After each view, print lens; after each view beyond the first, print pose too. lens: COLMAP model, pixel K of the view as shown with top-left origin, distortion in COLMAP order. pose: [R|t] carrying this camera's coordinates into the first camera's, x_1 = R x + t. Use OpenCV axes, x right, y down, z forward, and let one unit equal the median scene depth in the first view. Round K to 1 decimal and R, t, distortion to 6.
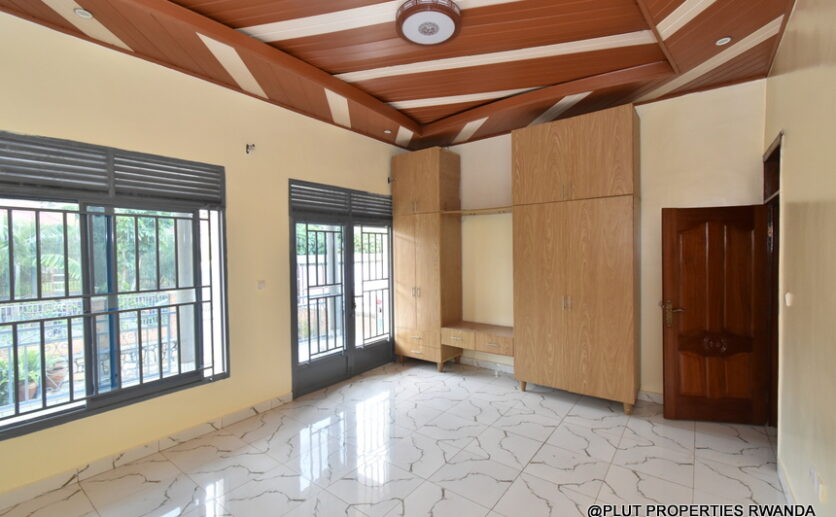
lens RADIAL K [[361.2, 0, 417.7], [0, 361.2, 245.5], [0, 0, 1]] dist [0.001010, 0.000067]
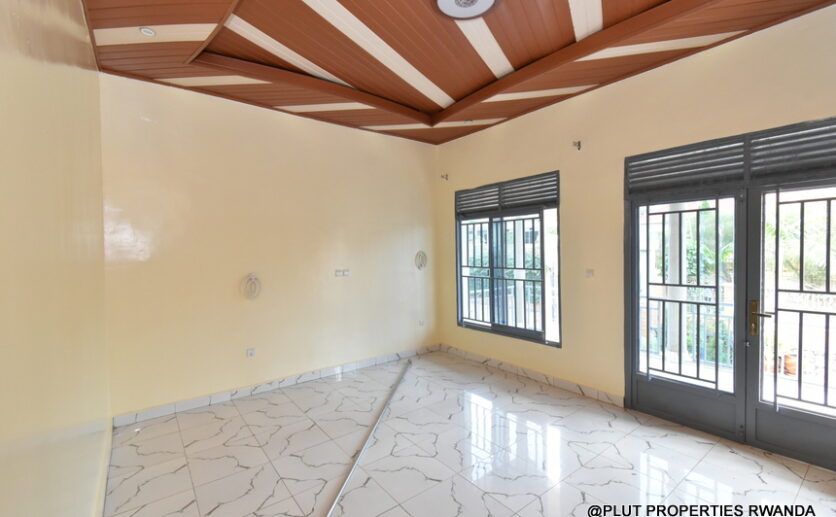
lens RADIAL K [[366.6, 0, 416.0], [0, 366.6, 257.9], [0, 0, 1]] dist [-0.000338, -0.000079]
pose [[-0.259363, 0.019074, -0.965591, 0.751299], [0.018162, 0.999724, 0.014870, 0.042713], [0.965609, -0.013680, -0.259638, 0.855500]]
